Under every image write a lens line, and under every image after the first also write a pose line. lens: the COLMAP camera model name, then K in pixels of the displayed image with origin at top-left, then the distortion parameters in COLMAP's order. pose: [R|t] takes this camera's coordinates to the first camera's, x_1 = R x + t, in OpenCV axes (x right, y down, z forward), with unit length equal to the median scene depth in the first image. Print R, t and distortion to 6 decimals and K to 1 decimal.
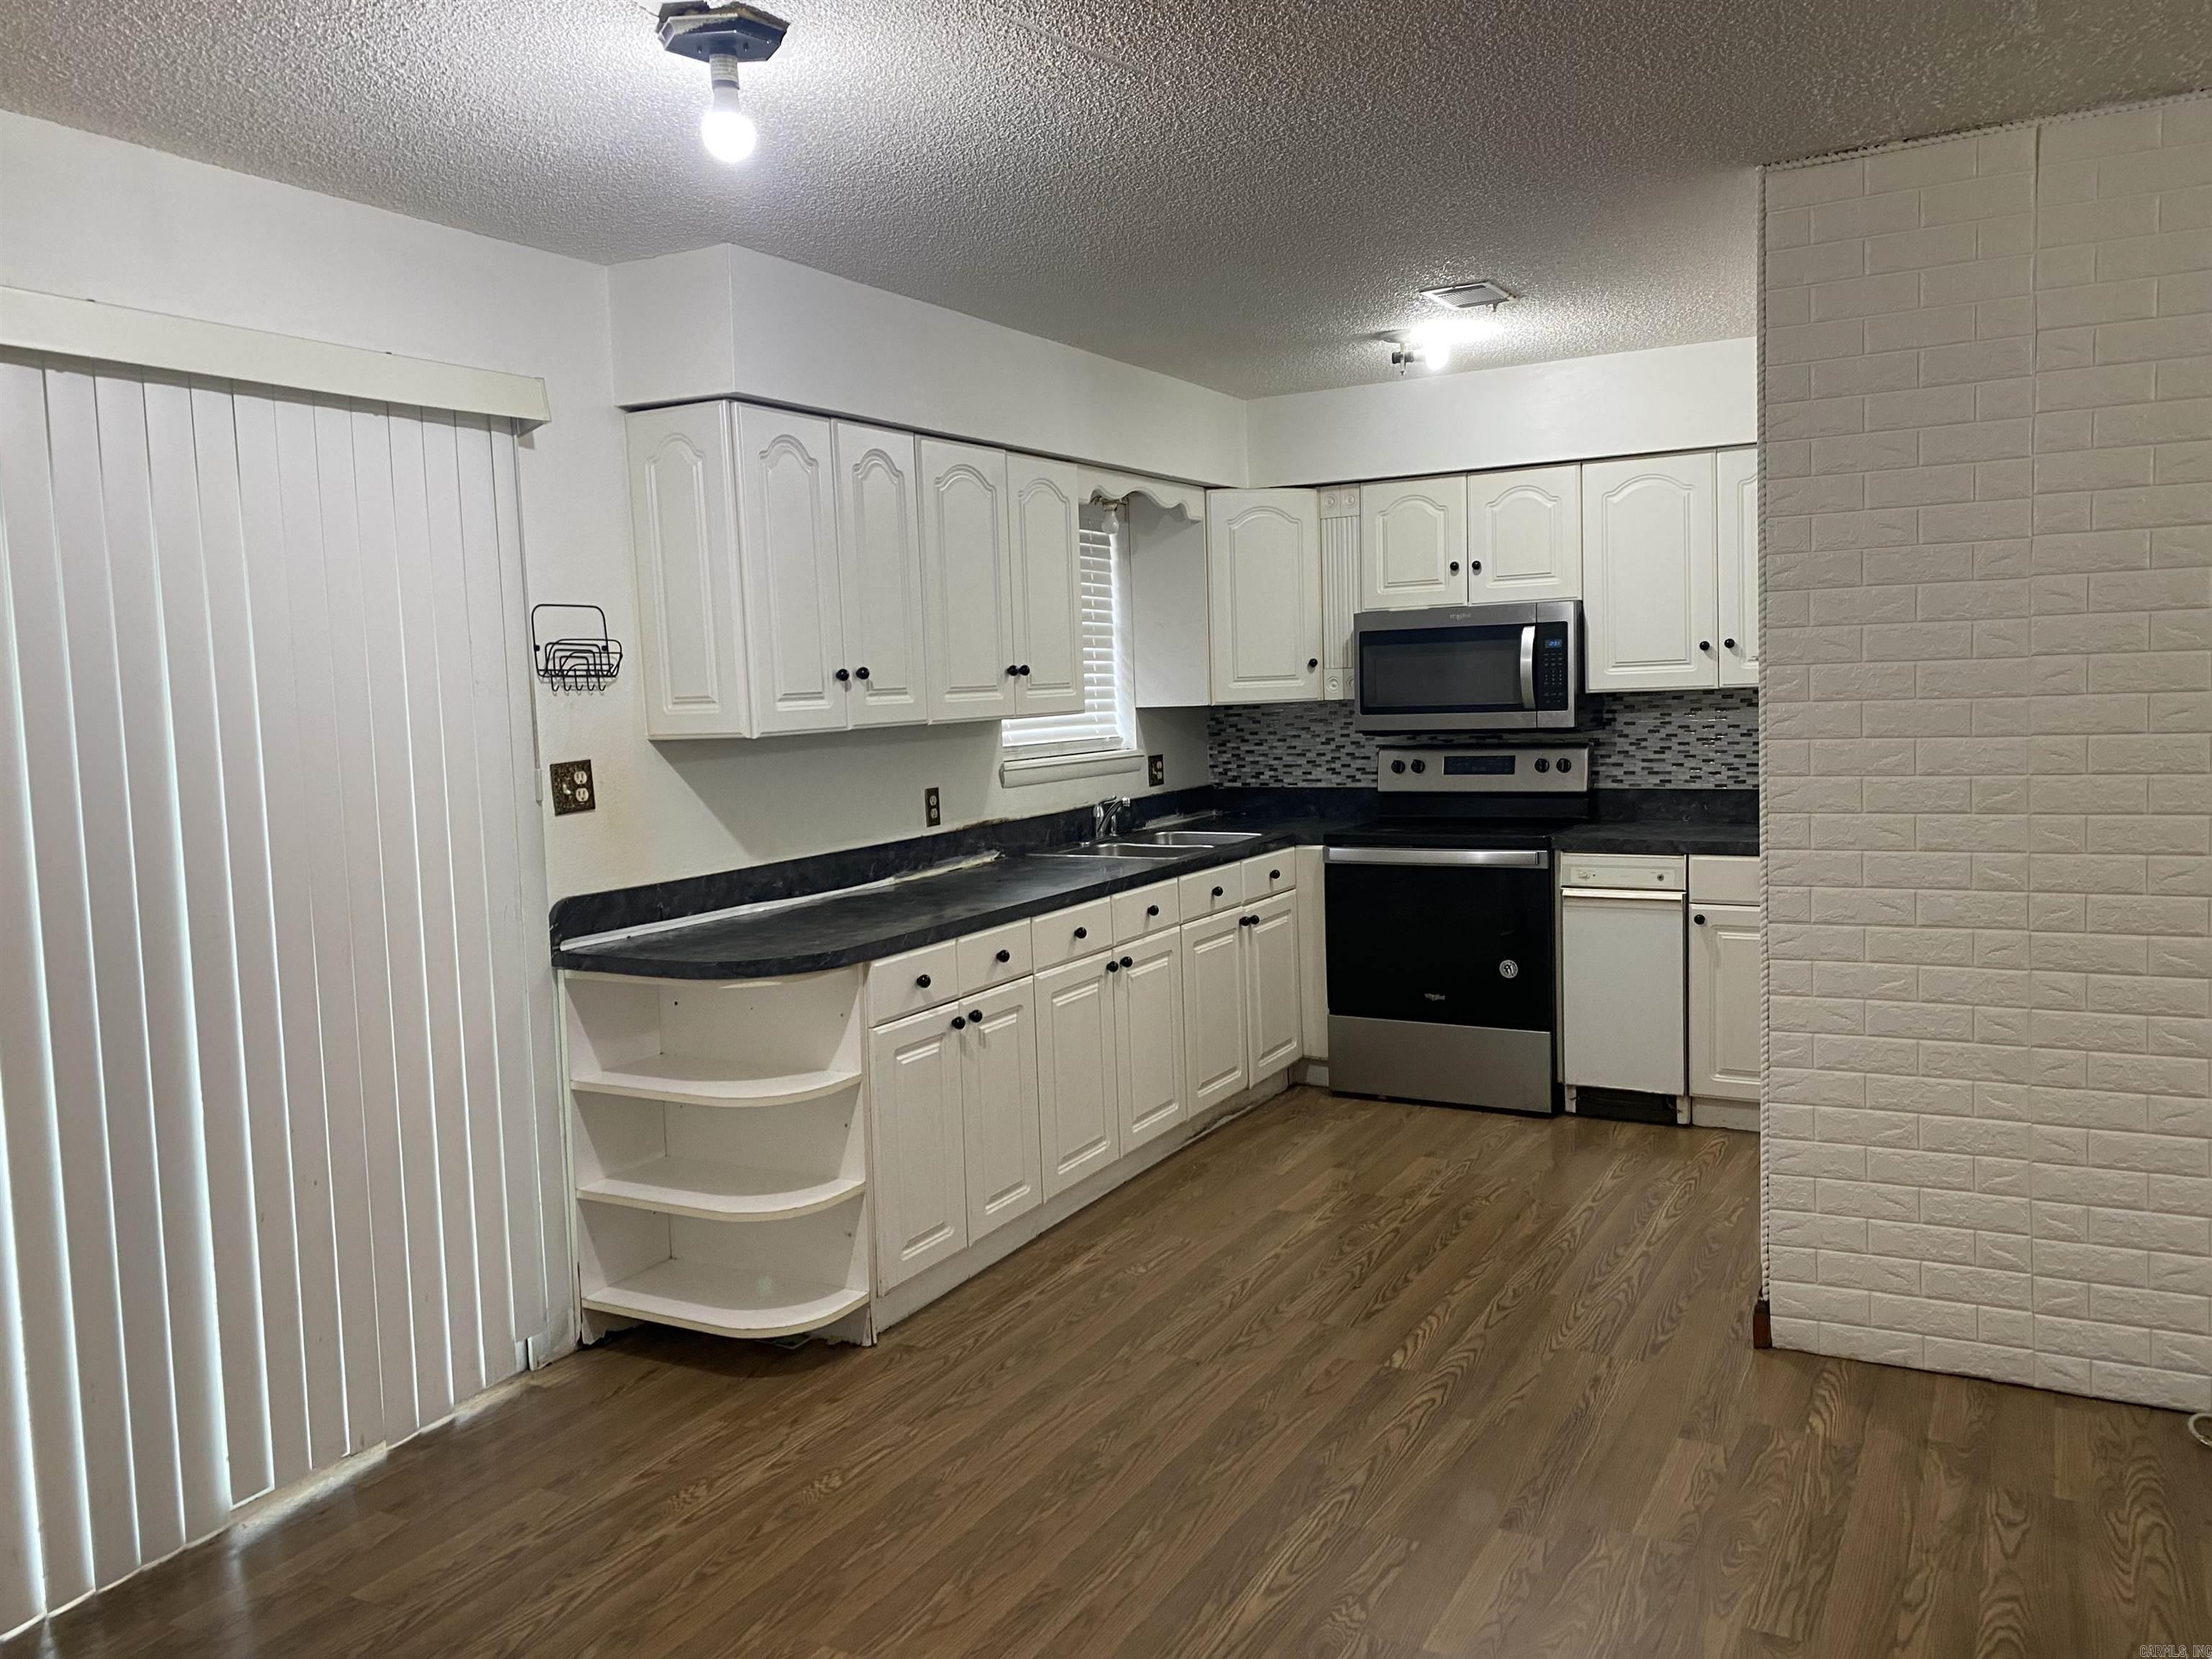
lens RADIAL K [[1691.9, 0, 1093.9], [0, 1691.9, 802.8], [0, 0, 1]] dist [0.003469, -0.005461]
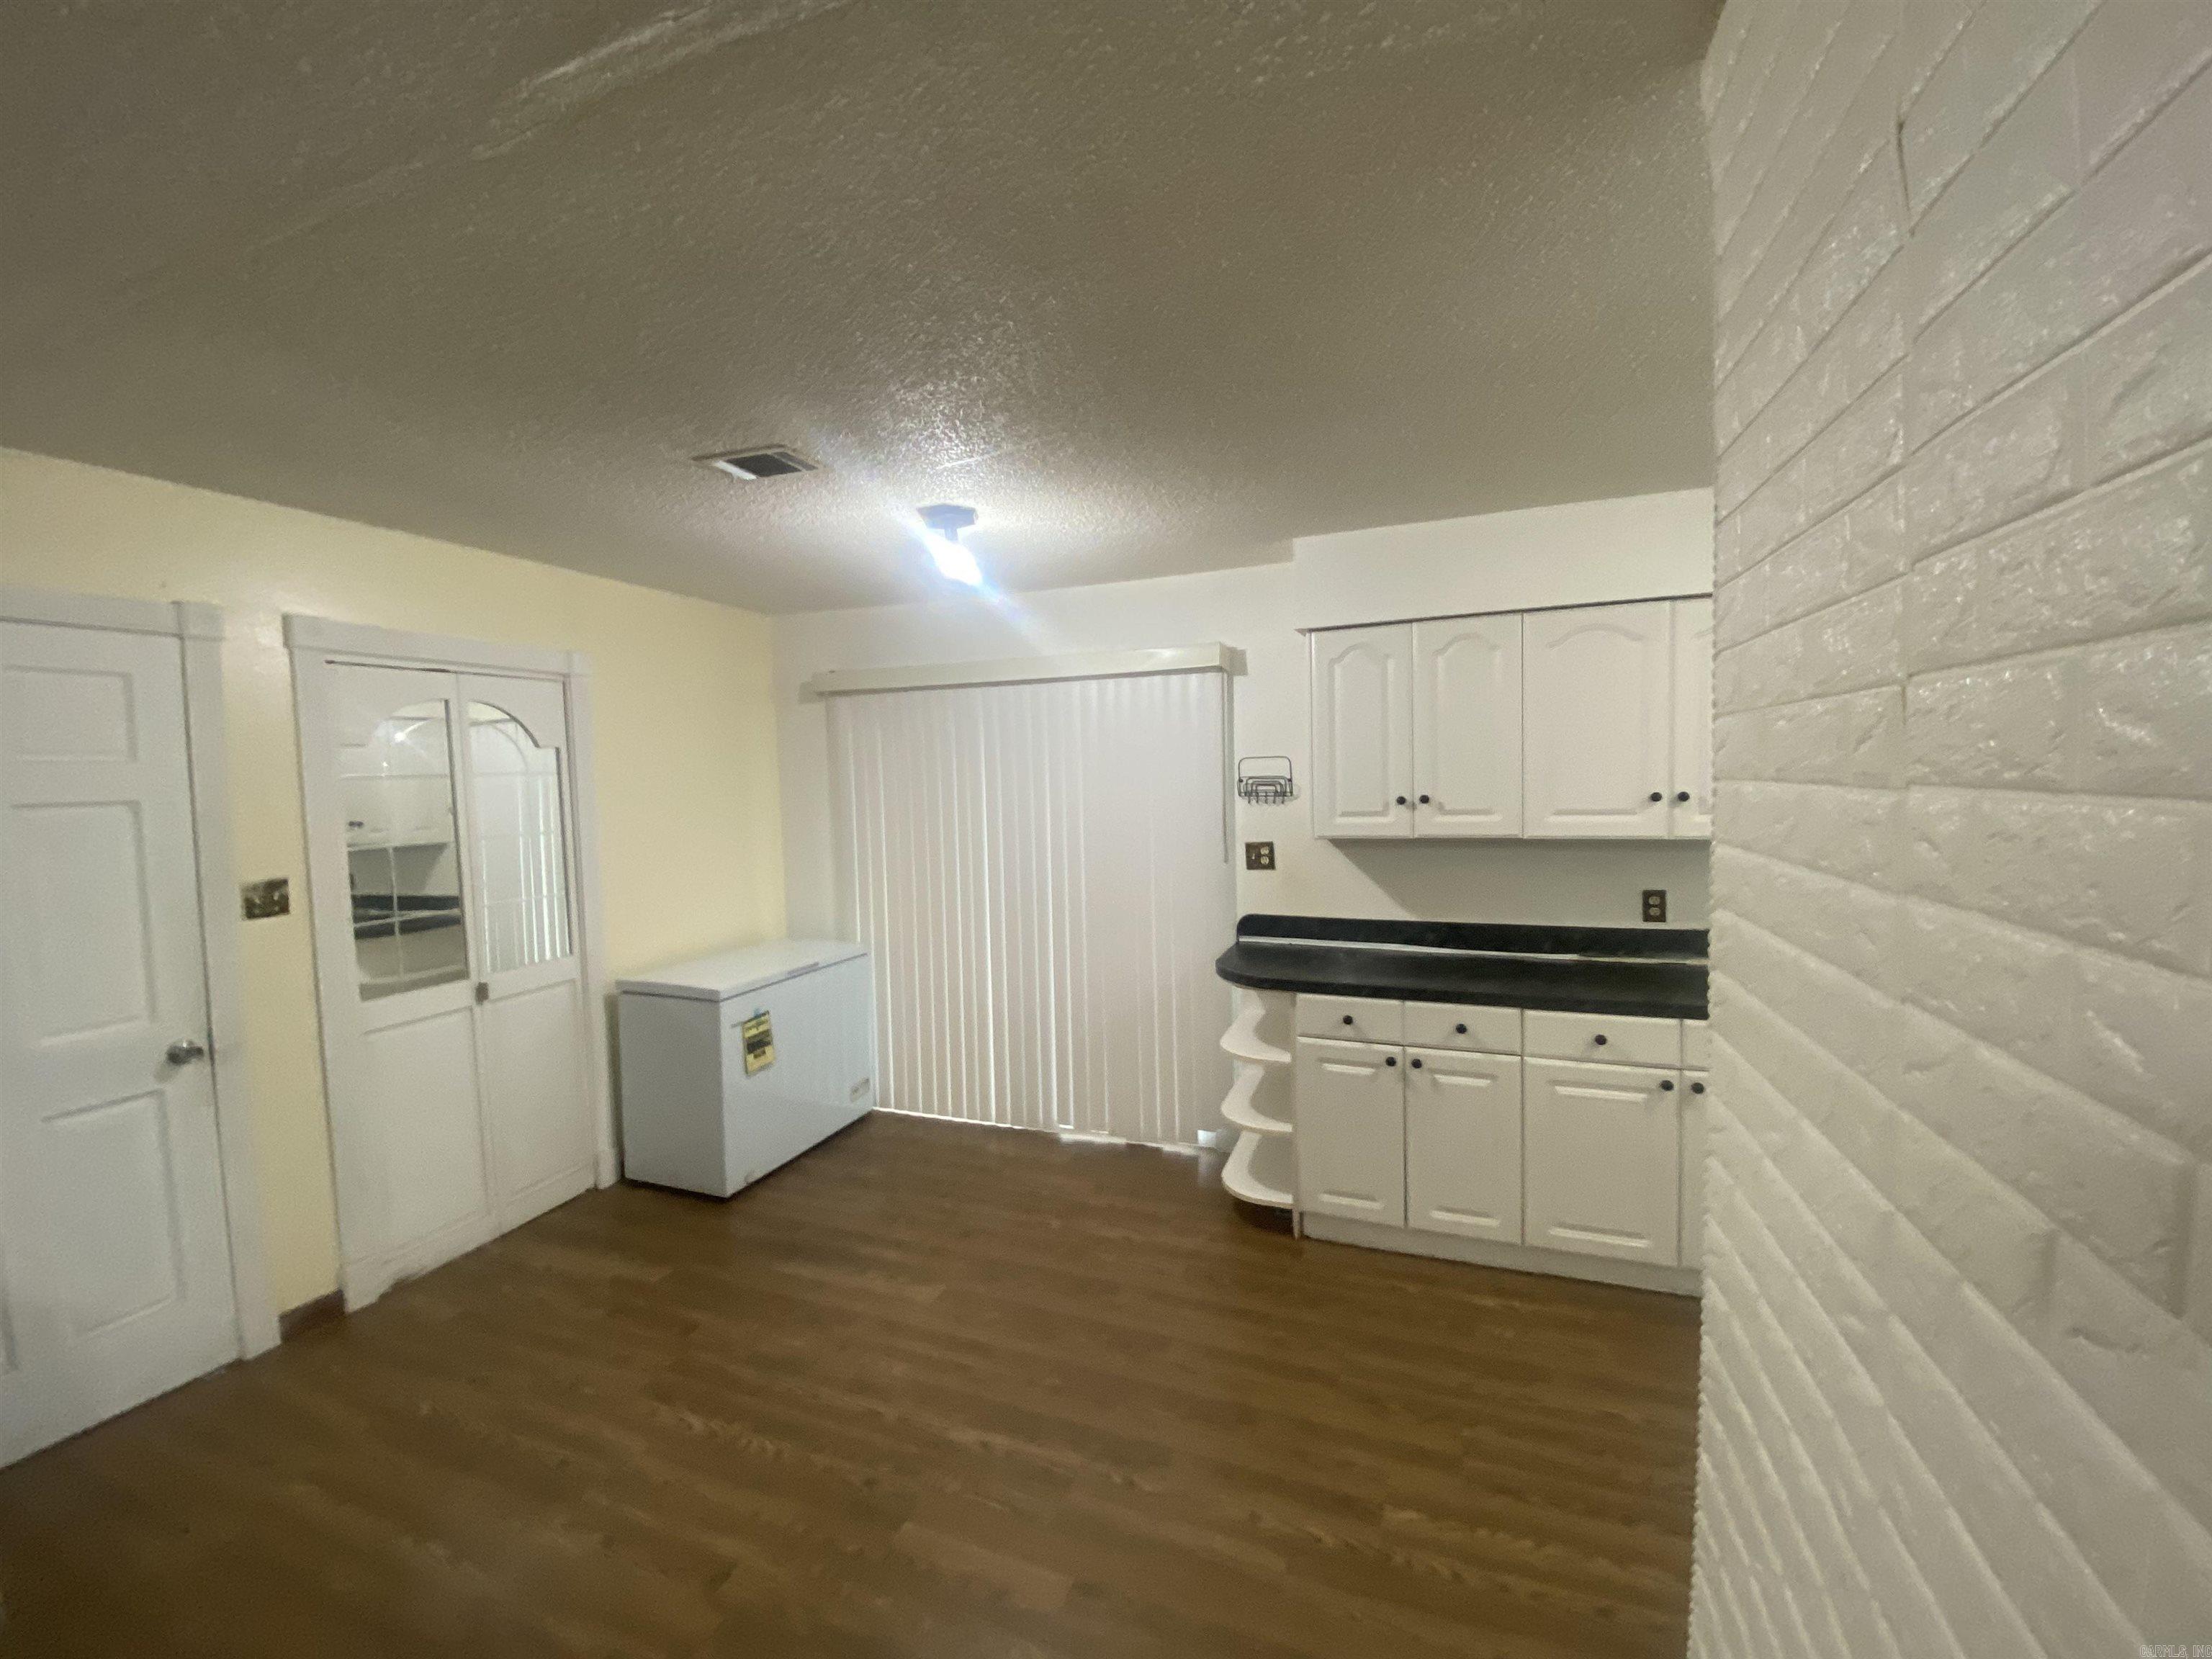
lens RADIAL K [[892.3, 0, 1091.8], [0, 892.3, 817.6], [0, 0, 1]] dist [0.016373, -0.019448]
pose [[0.136547, 0.085622, -0.986926, 0.611723], [-0.050574, 0.995561, 0.079374, -0.116915], [0.989342, 0.039074, 0.140271, 0.678308]]
